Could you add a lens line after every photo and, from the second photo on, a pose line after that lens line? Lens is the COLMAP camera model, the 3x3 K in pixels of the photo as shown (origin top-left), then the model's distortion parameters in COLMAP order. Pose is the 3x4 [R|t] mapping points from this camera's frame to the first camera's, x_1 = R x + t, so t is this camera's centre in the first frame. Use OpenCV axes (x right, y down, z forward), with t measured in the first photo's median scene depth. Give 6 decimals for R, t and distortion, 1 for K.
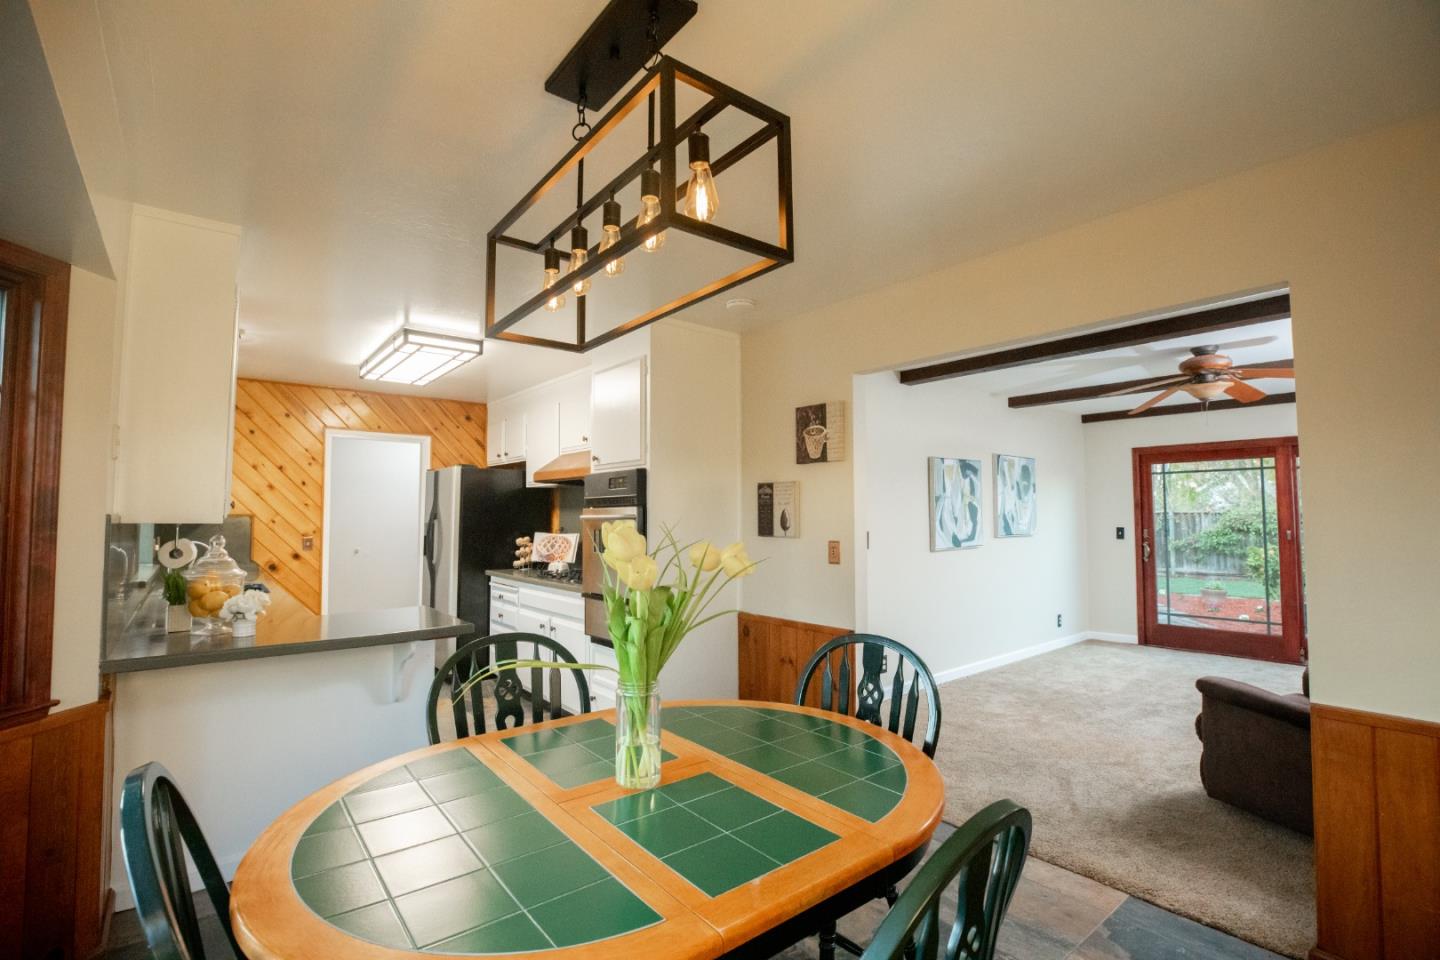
lens RADIAL K [[661.4, 0, 716.9], [0, 661.4, 480.5], [0, 0, 1]] dist [-0.036134, 0.007517]
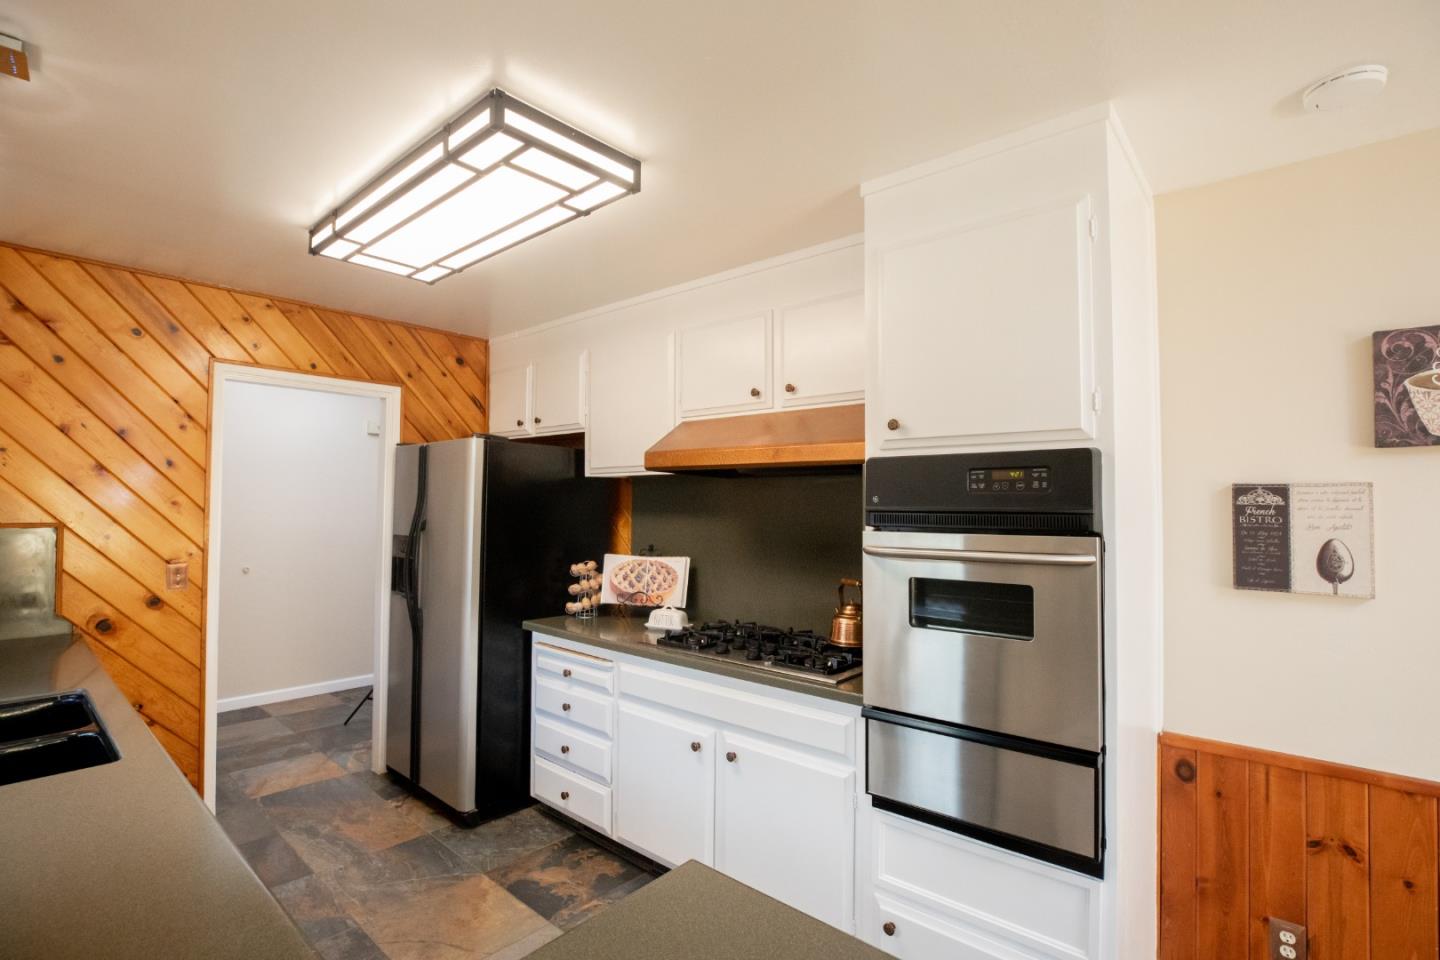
lens RADIAL K [[661.4, 0, 696.7], [0, 661.4, 480.0], [0, 0, 1]] dist [-0.036134, 0.007517]
pose [[0.986198, 0.015855, 0.164807, -0.297949], [-0.019248, 0.999634, 0.019008, -0.000297], [-0.164445, -0.021918, 0.986143, 0.411415]]
